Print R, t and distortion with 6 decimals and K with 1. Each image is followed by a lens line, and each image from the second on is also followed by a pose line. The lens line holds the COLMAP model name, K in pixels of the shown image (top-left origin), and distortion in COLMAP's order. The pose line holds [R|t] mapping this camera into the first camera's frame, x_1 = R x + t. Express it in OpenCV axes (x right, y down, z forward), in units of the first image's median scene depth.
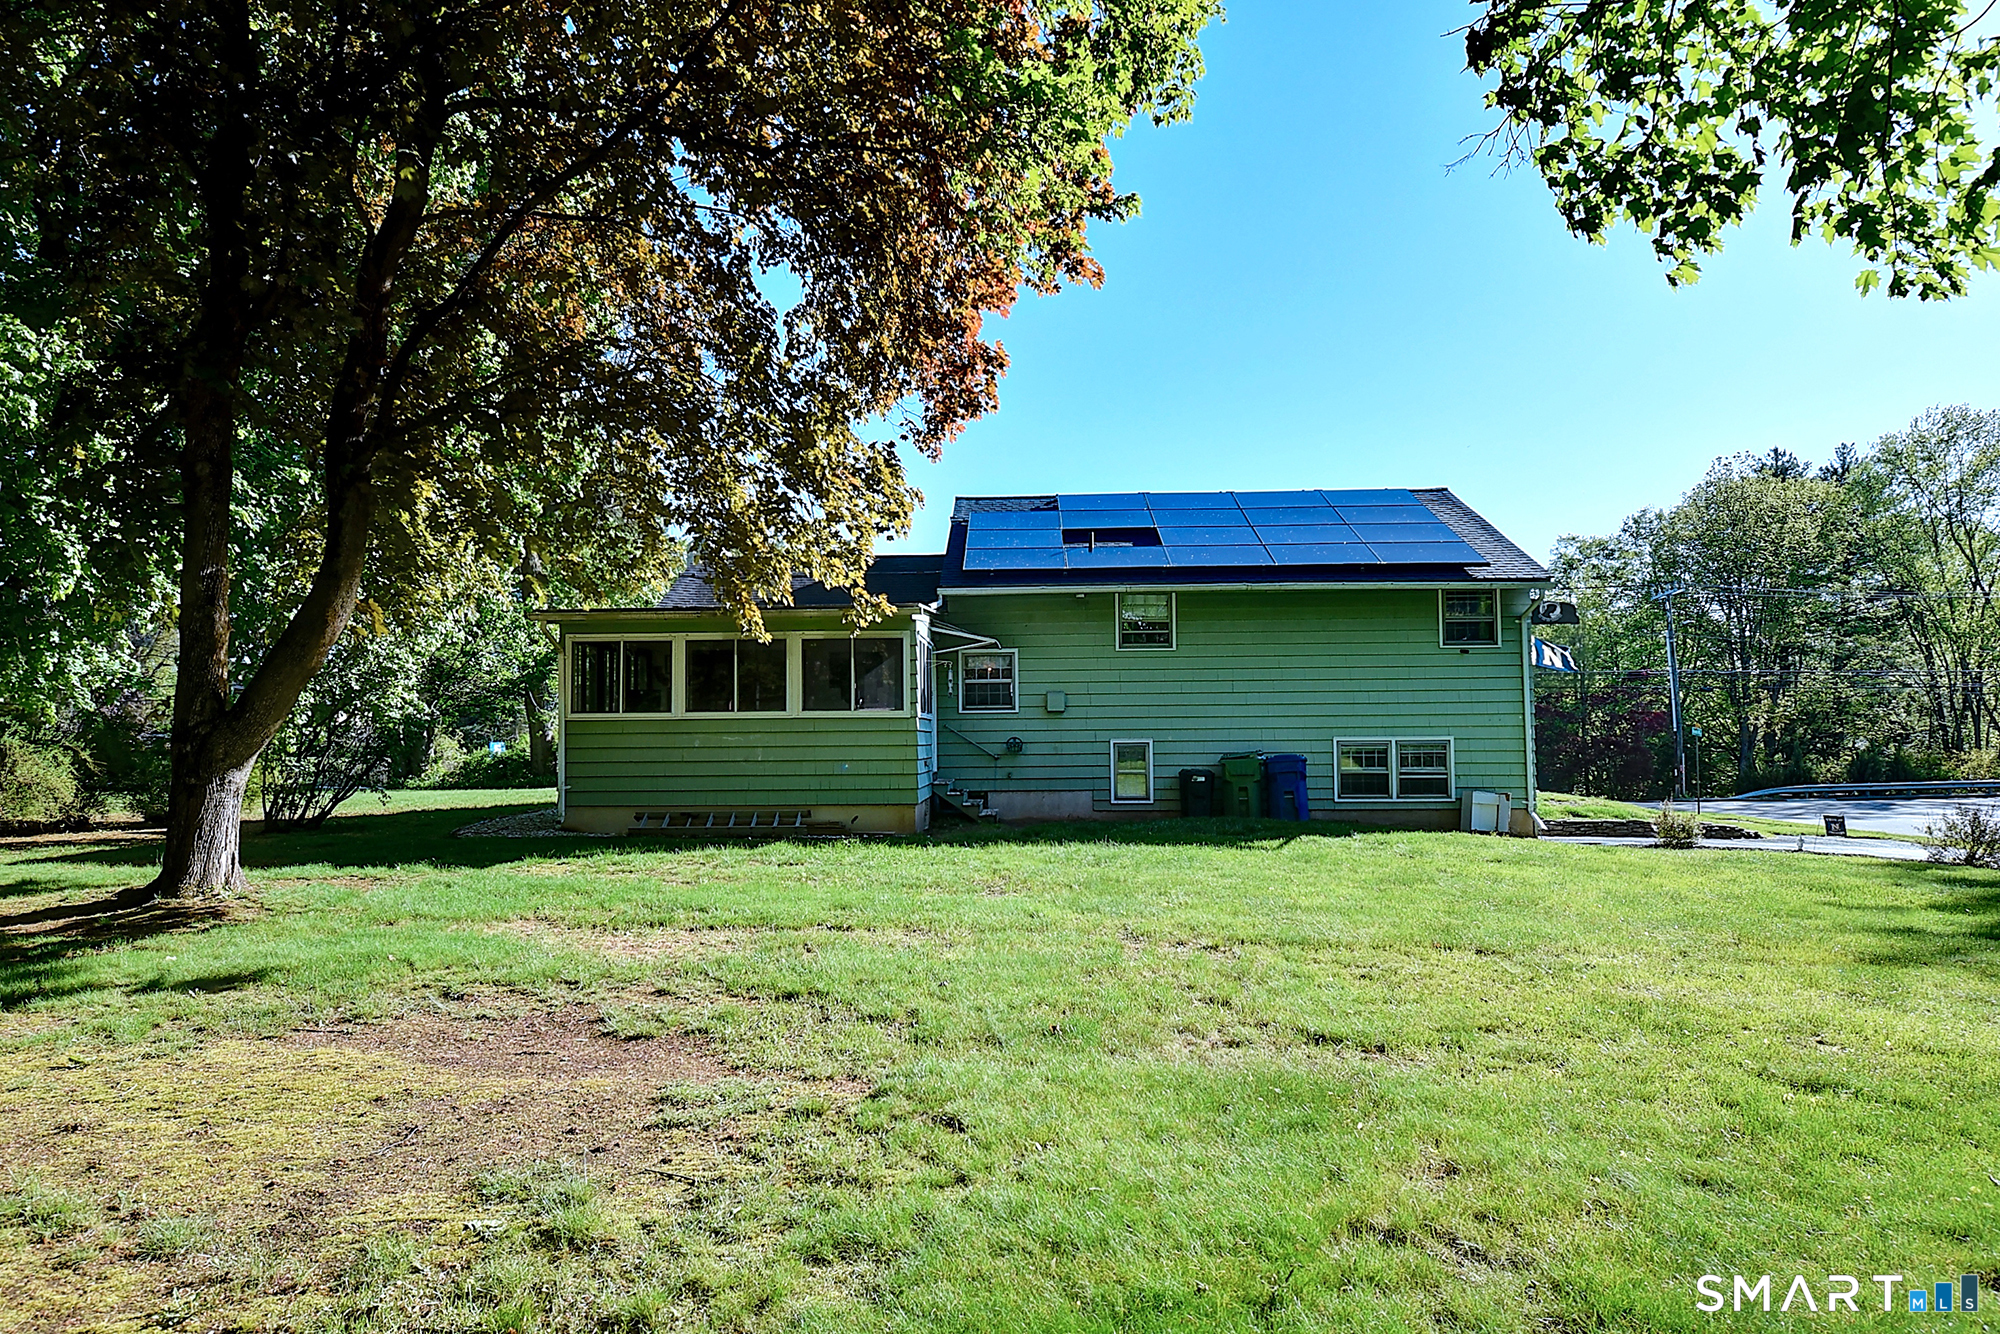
lens RADIAL K [[1327.2, 0, 1000.0], [0, 1327.2, 667.0], [0, 0, 1]] dist [0.000089, -0.000055]
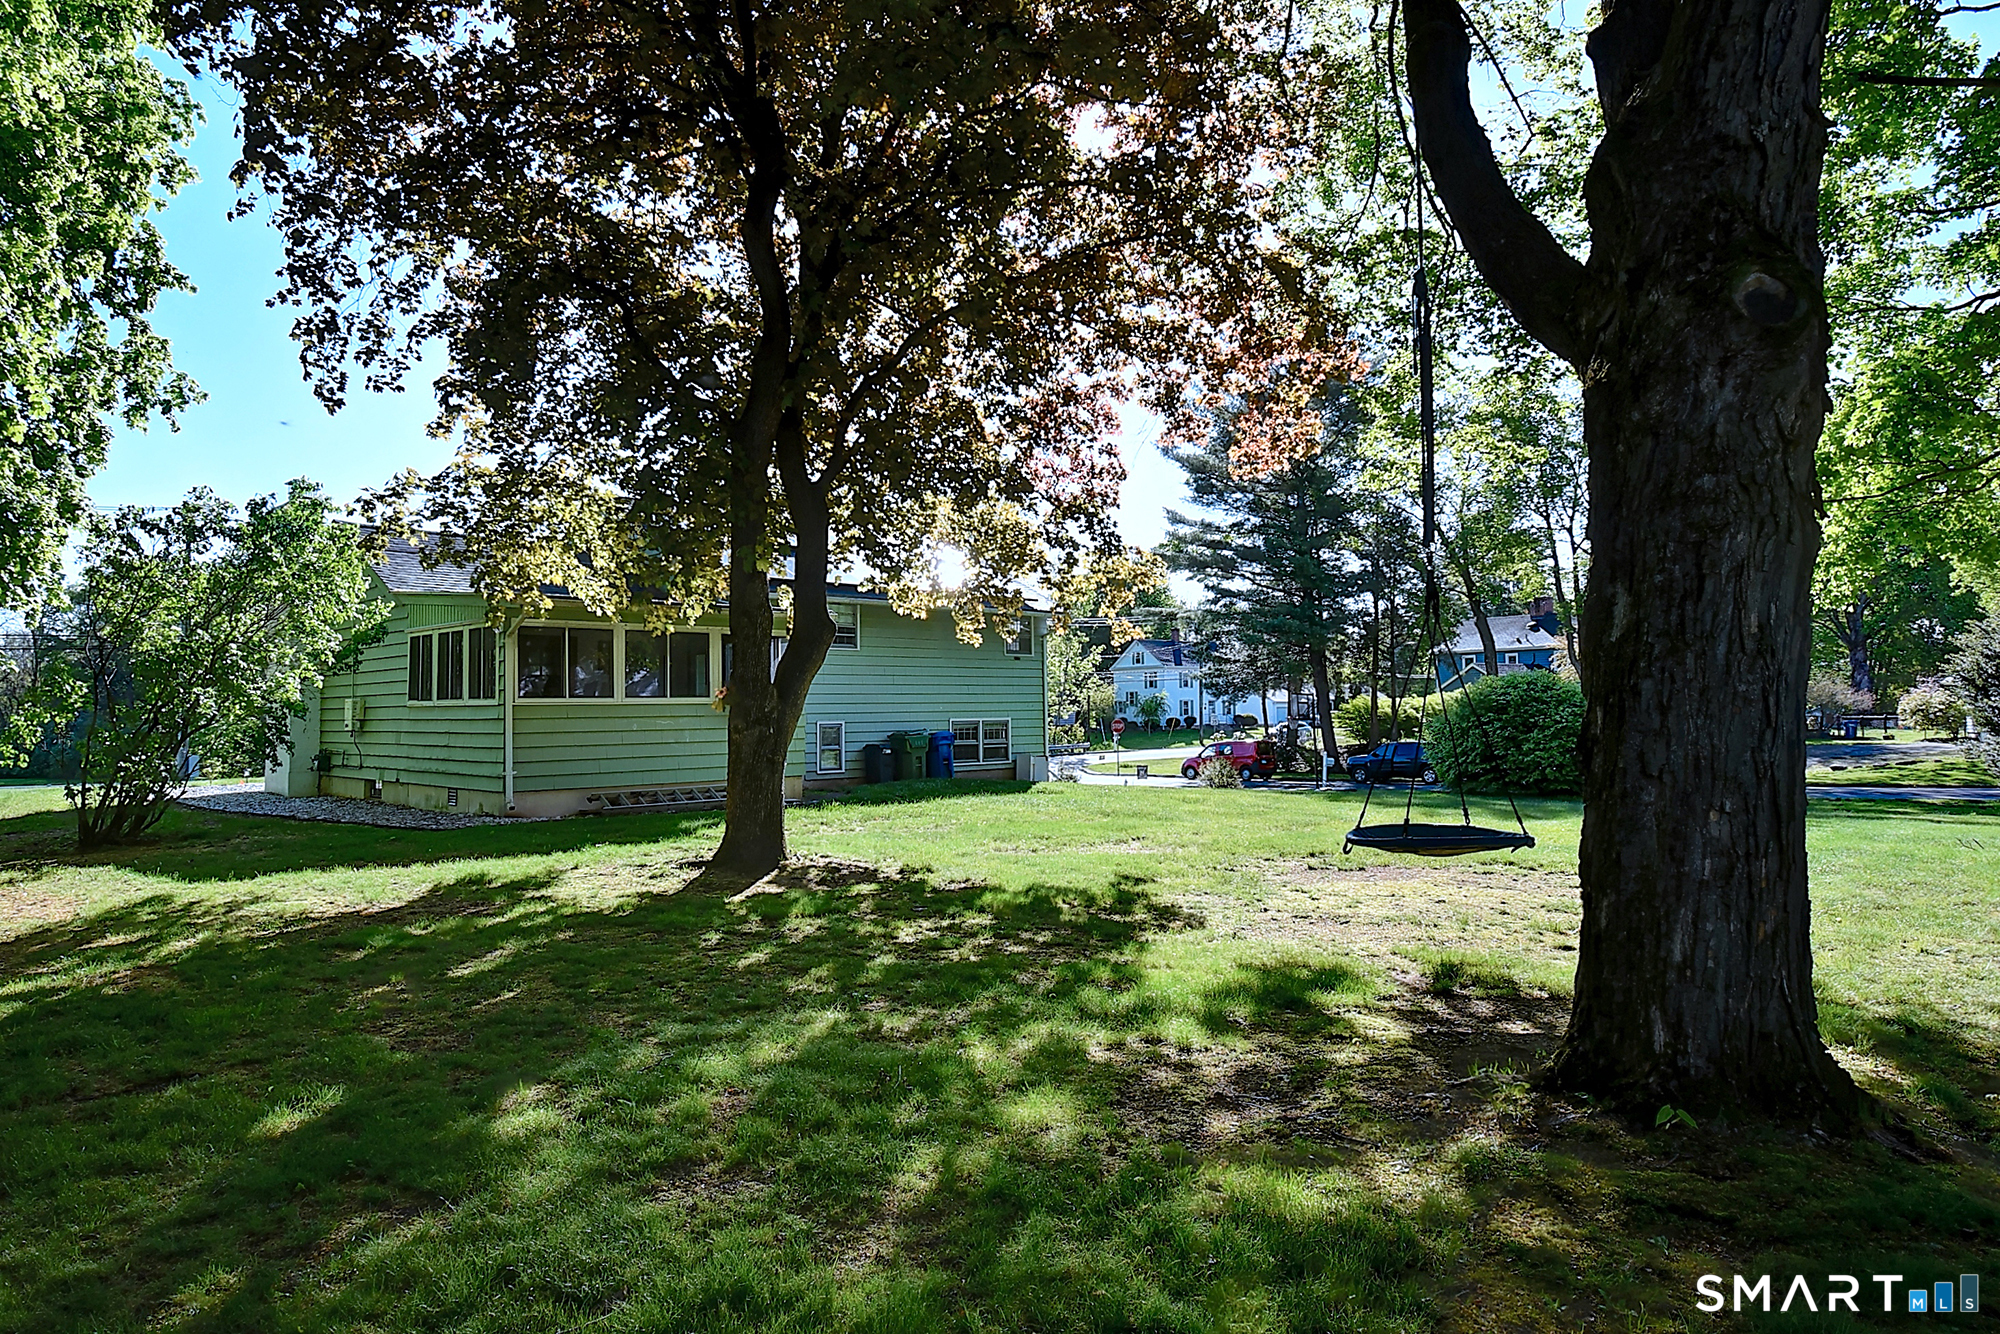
lens RADIAL K [[1327.2, 0, 1000.0], [0, 1327.2, 667.0], [0, 0, 1]] dist [0.000089, -0.000055]
pose [[0.671435, 0.020173, 0.740789, -0.716942], [-0.023127, 0.999713, -0.006262, 0.007908], [-0.740703, -0.012928, 0.671708, 0.055289]]
